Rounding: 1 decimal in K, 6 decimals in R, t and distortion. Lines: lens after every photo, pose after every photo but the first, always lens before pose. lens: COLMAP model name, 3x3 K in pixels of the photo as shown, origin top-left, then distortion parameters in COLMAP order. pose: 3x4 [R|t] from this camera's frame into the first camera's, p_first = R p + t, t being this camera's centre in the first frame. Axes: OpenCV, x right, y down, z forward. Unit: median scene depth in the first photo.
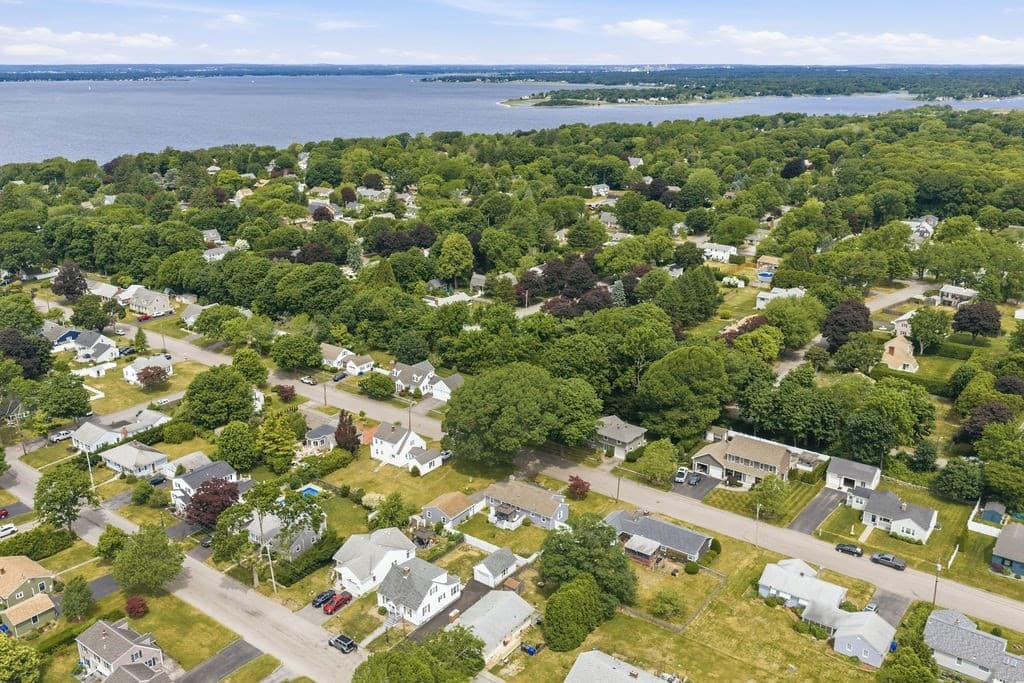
lens RADIAL K [[847.9, 0, 517.4], [0, 847.9, 347.0], [0, 0, 1]] dist [0.041280, -0.070562]
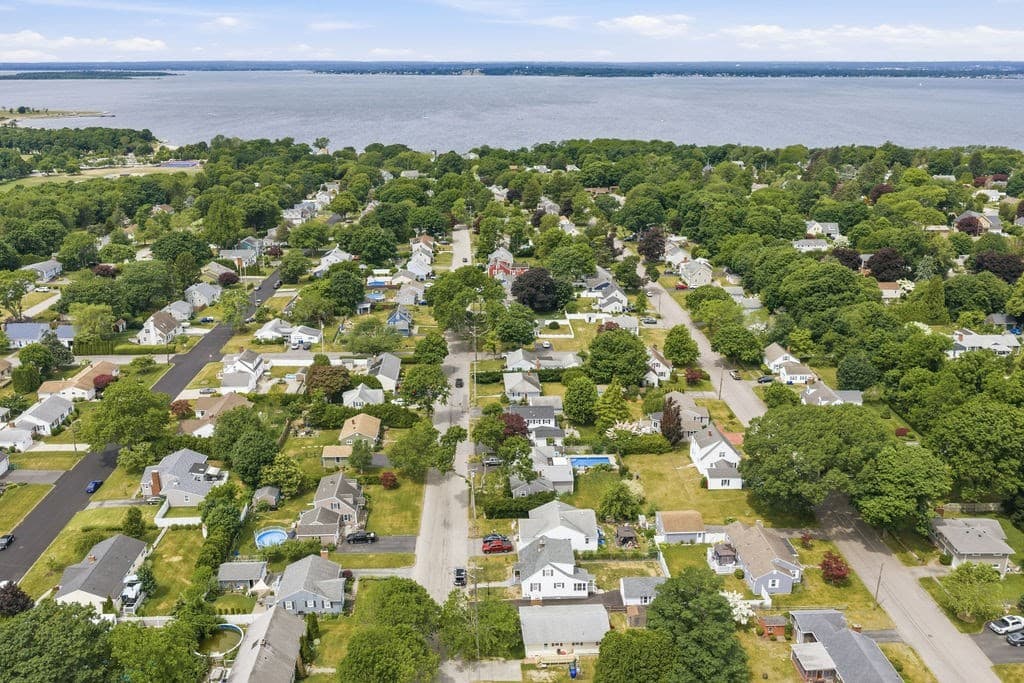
lens RADIAL K [[869.4, 0, 507.6], [0, 869.4, 296.2], [0, 0, 1]] dist [0.004671, -0.013750]
pose [[0.635197, 0.203439, -0.745075, 0.370198], [-0.244690, 0.968000, 0.055703, -0.045640], [0.732565, 0.146930, 0.664650, 0.165520]]
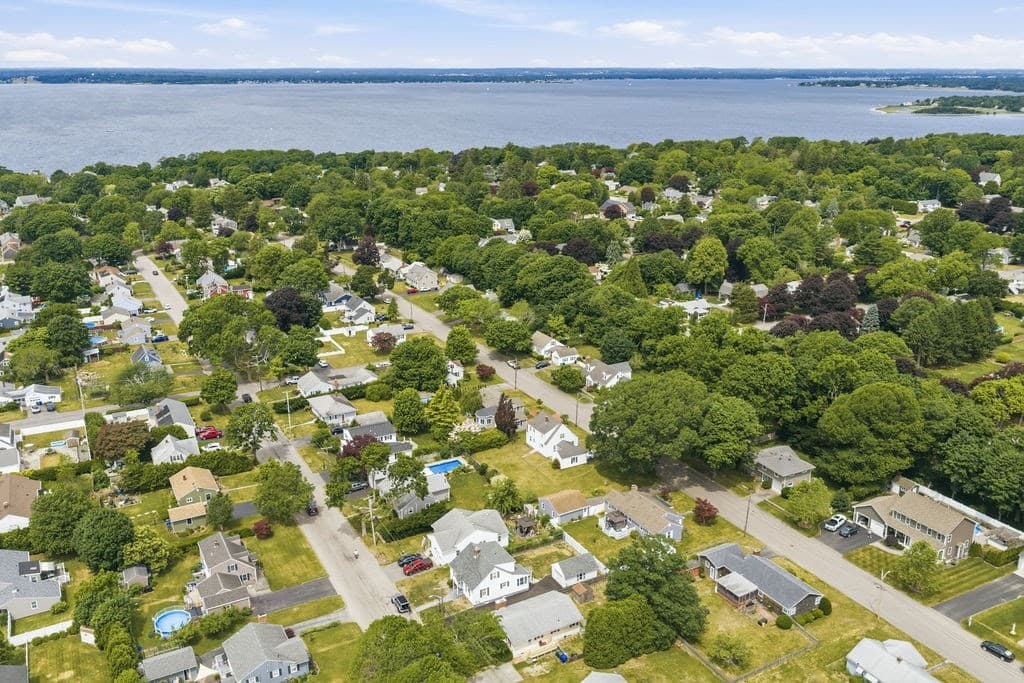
lens RADIAL K [[853.8, 0, 514.0], [0, 853.8, 313.0], [0, 0, 1]] dist [0.010264, -0.011301]
pose [[0.913587, 0.114207, -0.390275, 0.190411], [-0.130333, 0.991357, -0.014991, -0.009047], [0.385190, 0.064562, 0.920576, 0.029653]]
